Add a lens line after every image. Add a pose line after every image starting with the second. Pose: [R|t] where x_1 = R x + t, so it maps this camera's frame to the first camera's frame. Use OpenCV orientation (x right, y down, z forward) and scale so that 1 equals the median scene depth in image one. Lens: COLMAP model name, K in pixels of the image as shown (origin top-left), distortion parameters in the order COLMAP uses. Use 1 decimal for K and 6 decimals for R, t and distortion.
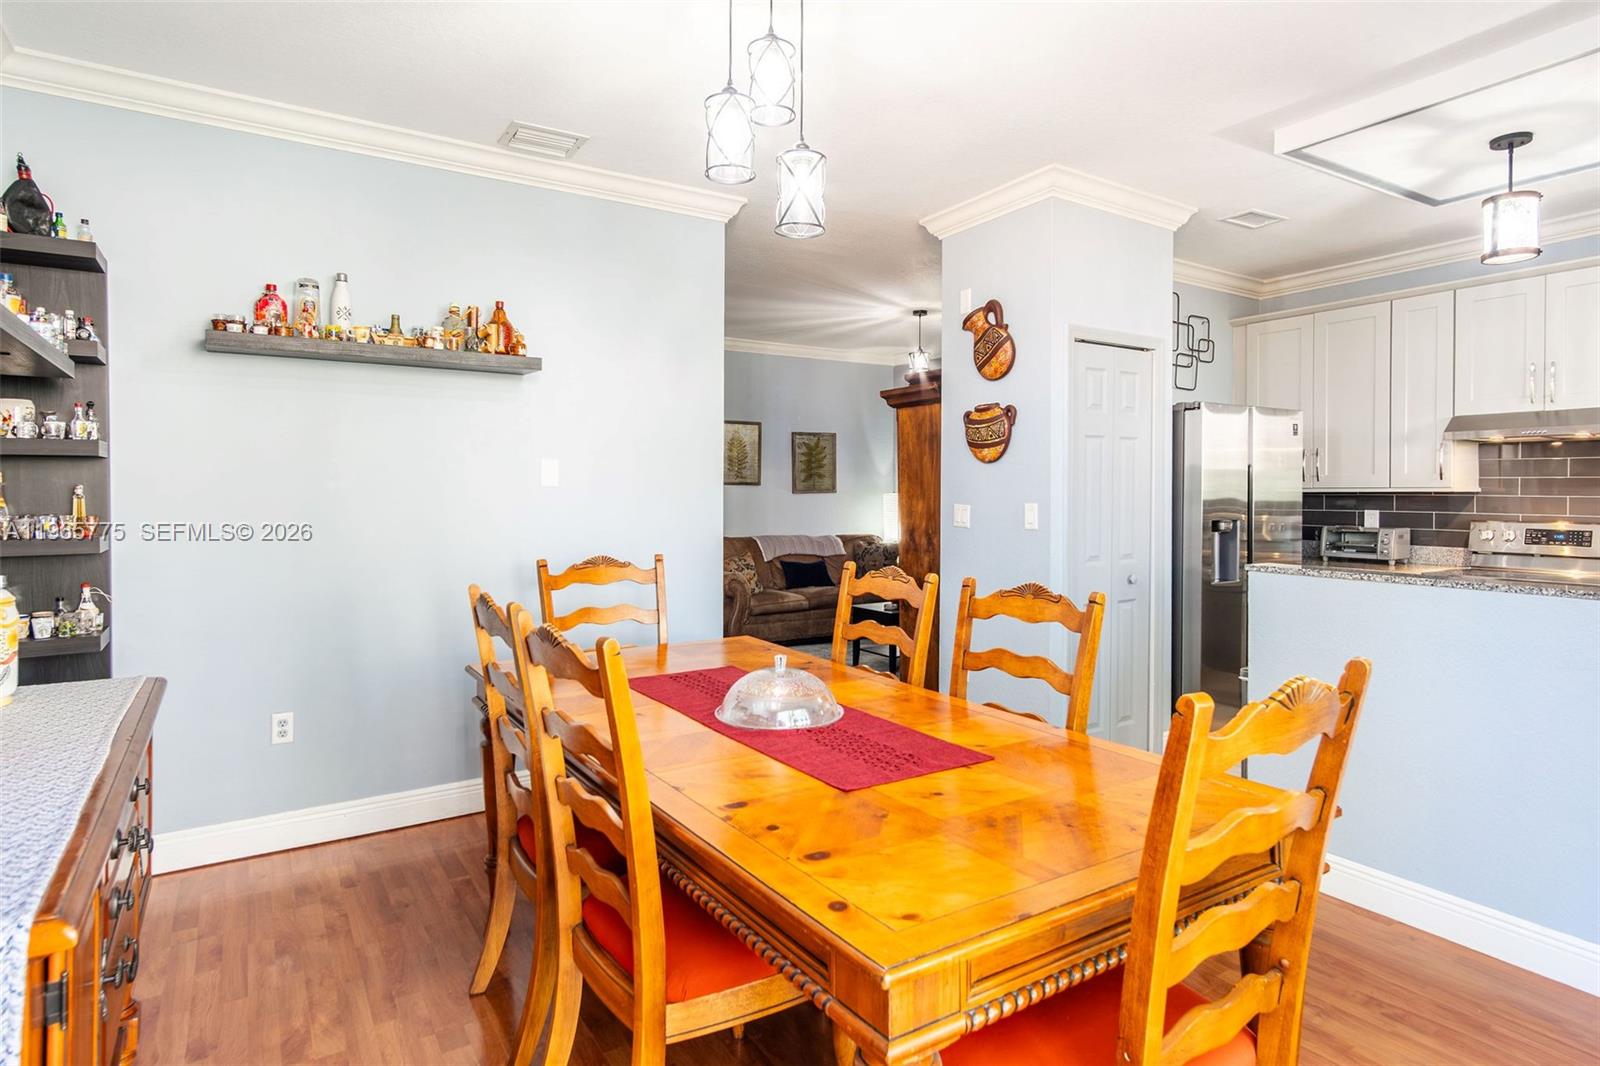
lens RADIAL K [[907.2, 0, 872.0], [0, 907.2, 495.0], [0, 0, 1]] dist [0.000684, 0.002408]
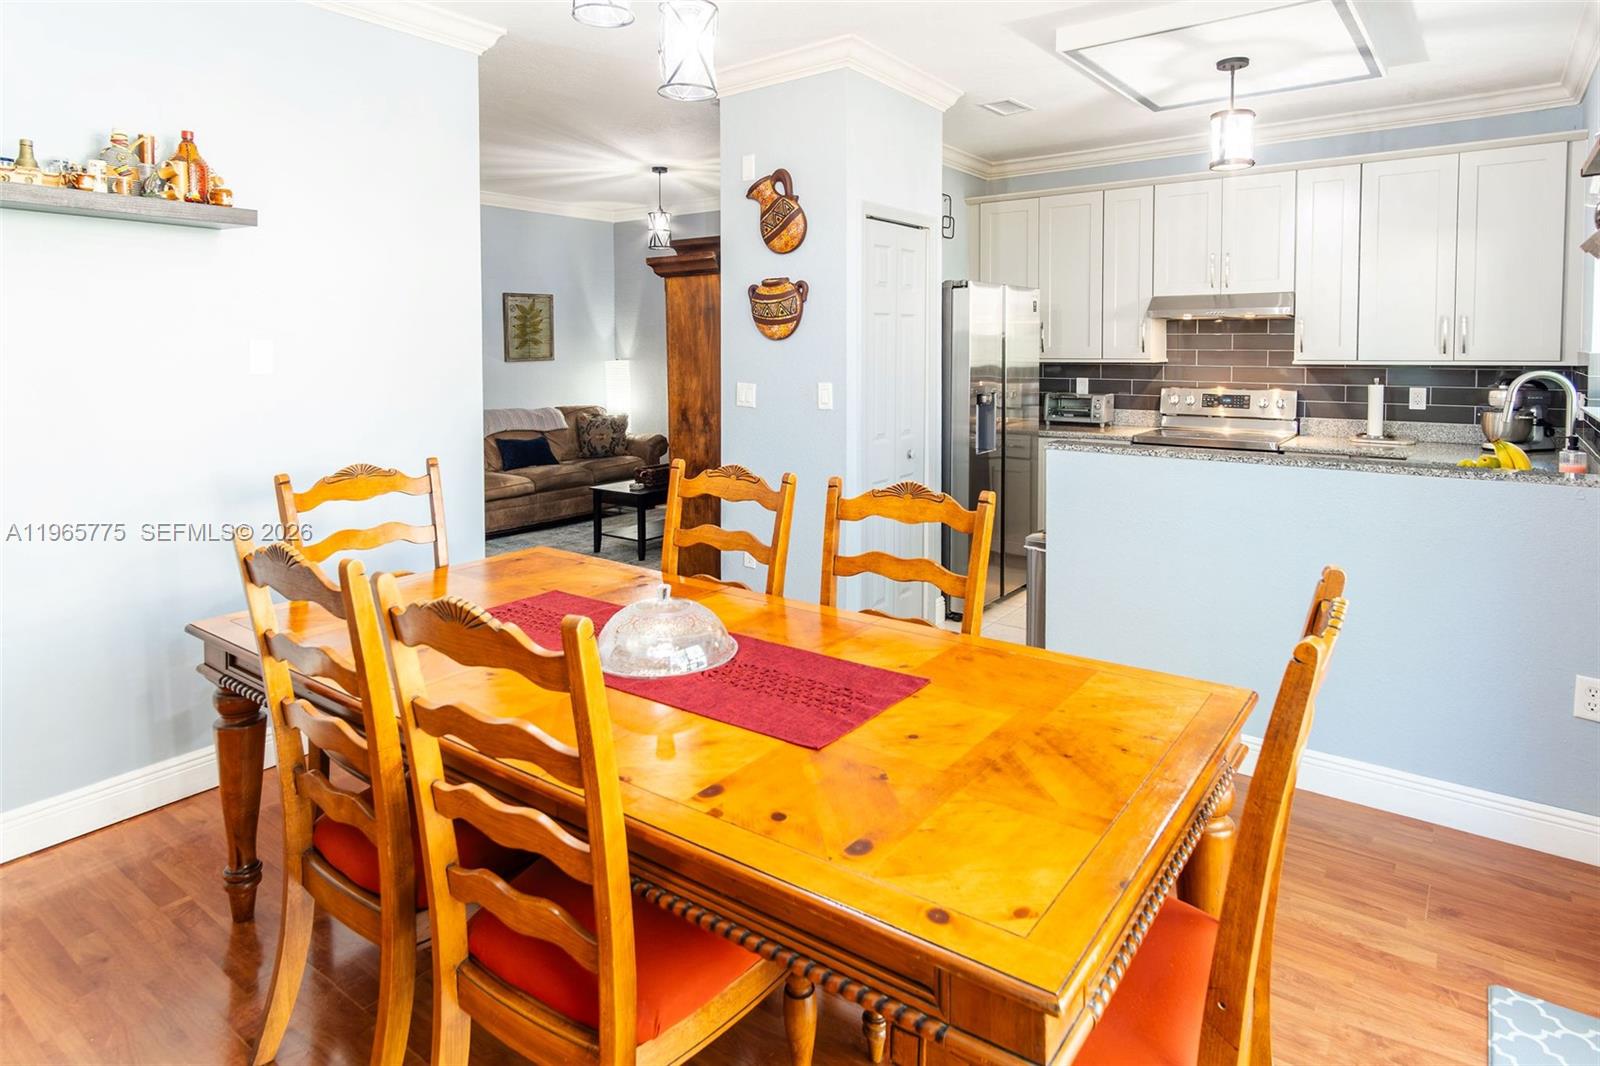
lens RADIAL K [[907.2, 0, 869.7], [0, 907.2, 378.7], [0, 0, 1]] dist [0.000684, 0.002408]
pose [[0.935150, -0.011350, 0.354069, -0.122493], [-0.000510, 0.999442, 0.033384, -0.027164], [-0.354250, -0.031400, 0.934623, 0.070306]]
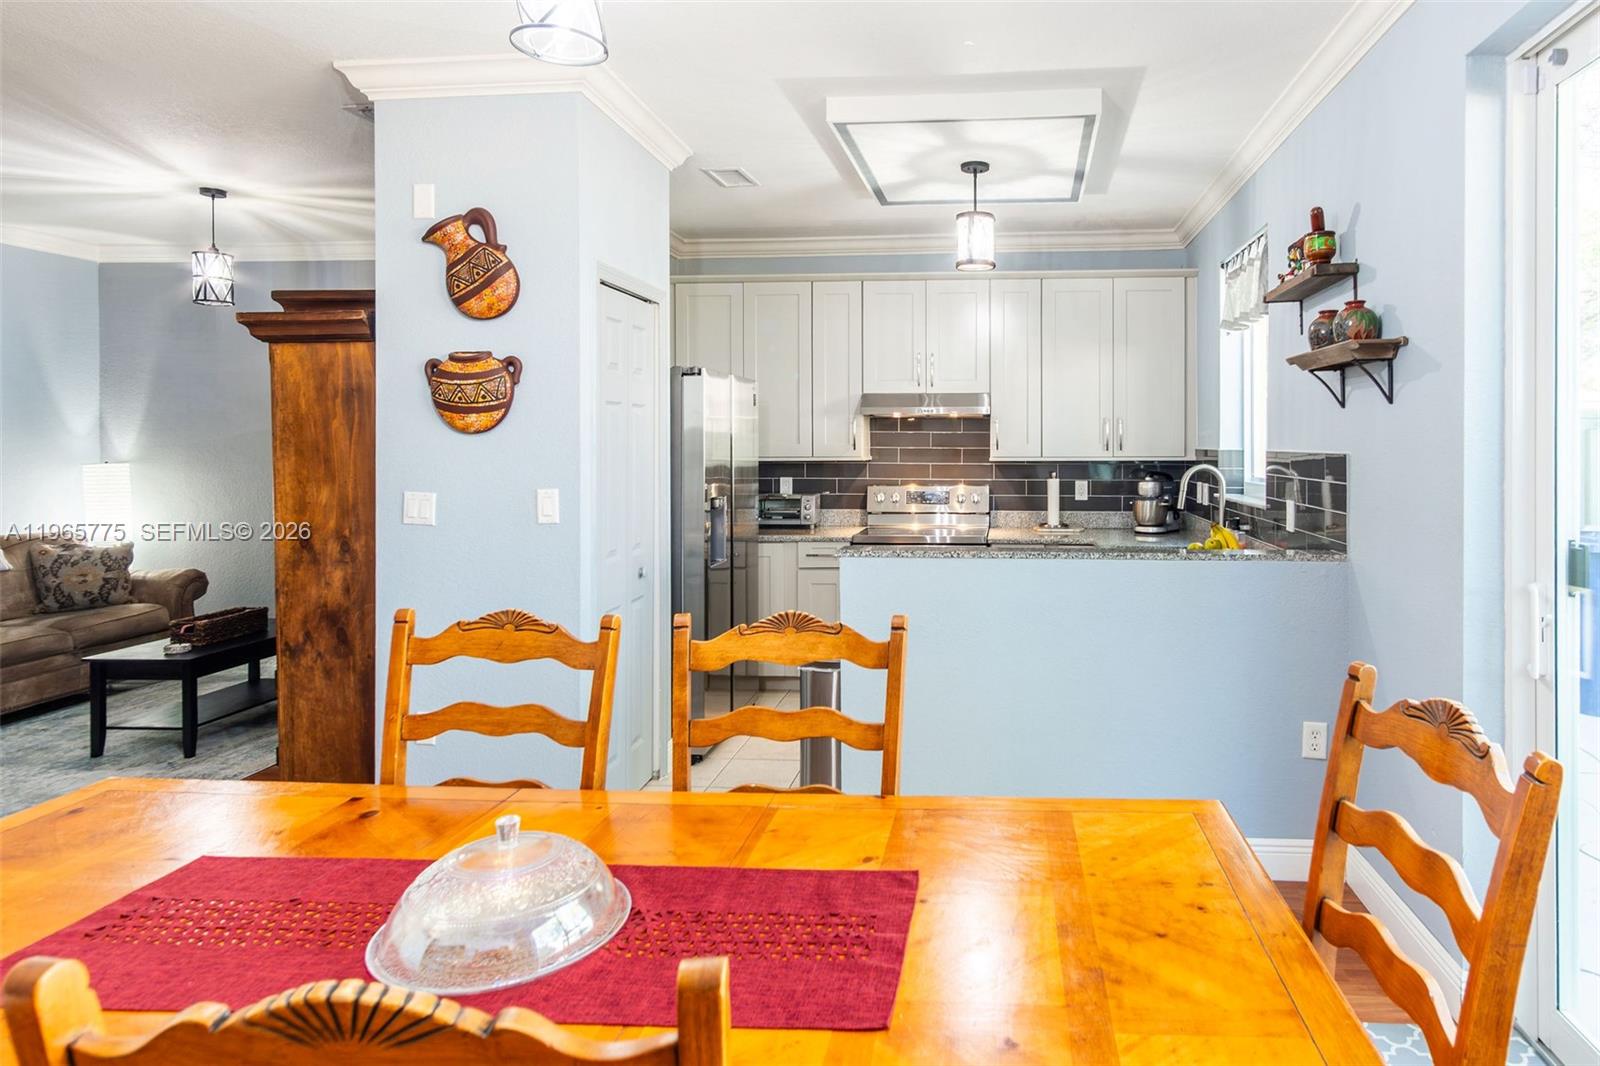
lens RADIAL K [[907.2, 0, 977.3], [0, 907.2, 449.9], [0, 0, 1]] dist [0.000684, 0.002408]
pose [[0.616256, -0.001694, 0.787544, -0.196259], [-0.000020, 0.999998, 0.002167, -0.024536], [-0.787546, -0.001351, 0.616254, 0.246369]]
